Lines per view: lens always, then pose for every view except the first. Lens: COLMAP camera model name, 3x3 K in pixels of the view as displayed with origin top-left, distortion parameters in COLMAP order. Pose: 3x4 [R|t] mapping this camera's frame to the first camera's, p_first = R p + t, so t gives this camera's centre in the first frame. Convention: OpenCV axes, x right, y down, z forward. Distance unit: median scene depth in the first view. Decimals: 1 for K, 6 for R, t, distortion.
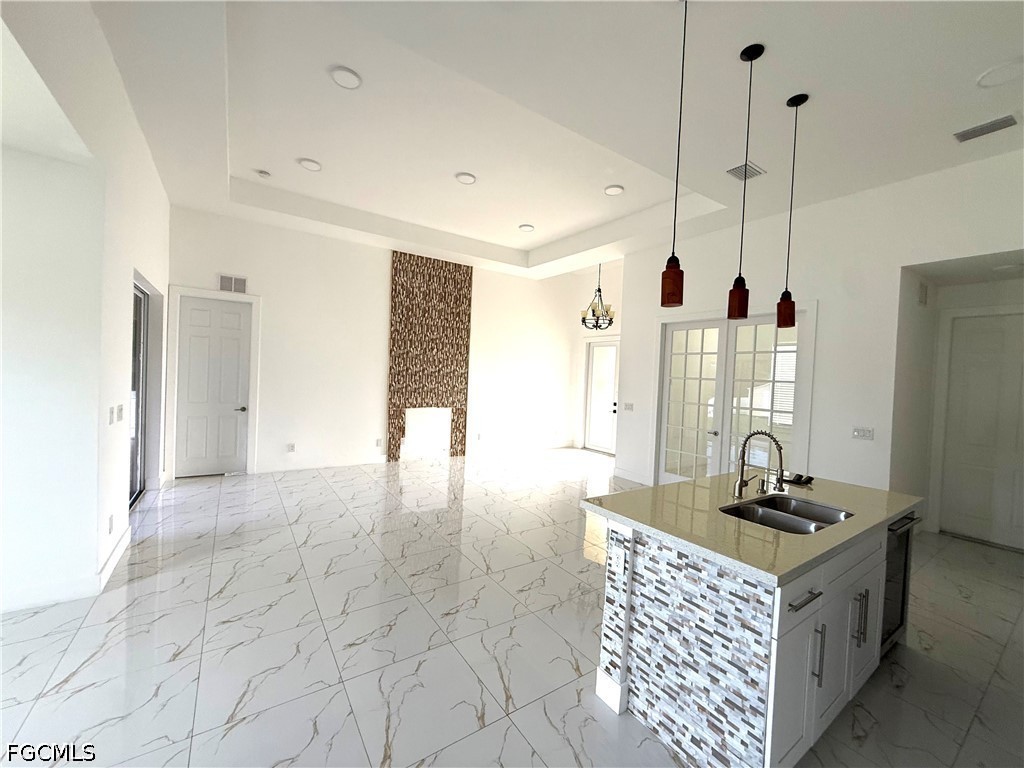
lens RADIAL K [[405.6, 0, 510.1], [0, 405.6, 383.8], [0, 0, 1]] dist [-0.000664, 0.000014]
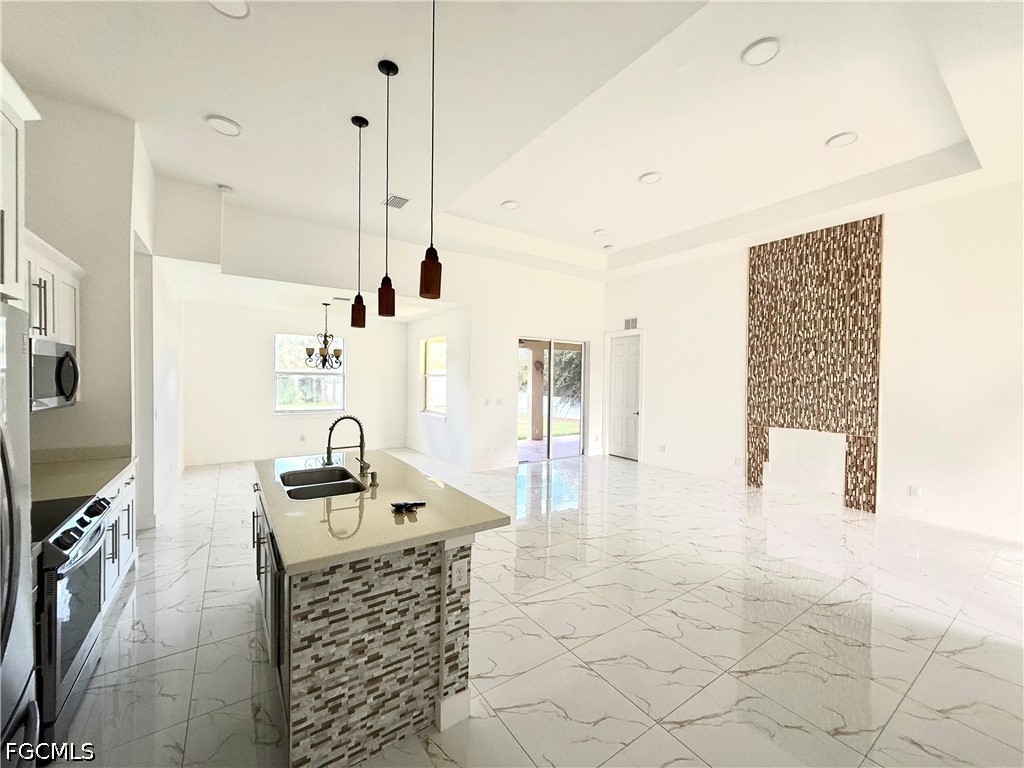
lens RADIAL K [[405.6, 0, 505.8], [0, 405.6, 382.8], [0, 0, 1]] dist [-0.000664, 0.000014]
pose [[0.003284, -0.027905, -0.999605, 0.565365], [-0.030372, 0.999147, -0.027992, 0.009571], [0.999533, 0.030452, 0.002434, 0.448025]]
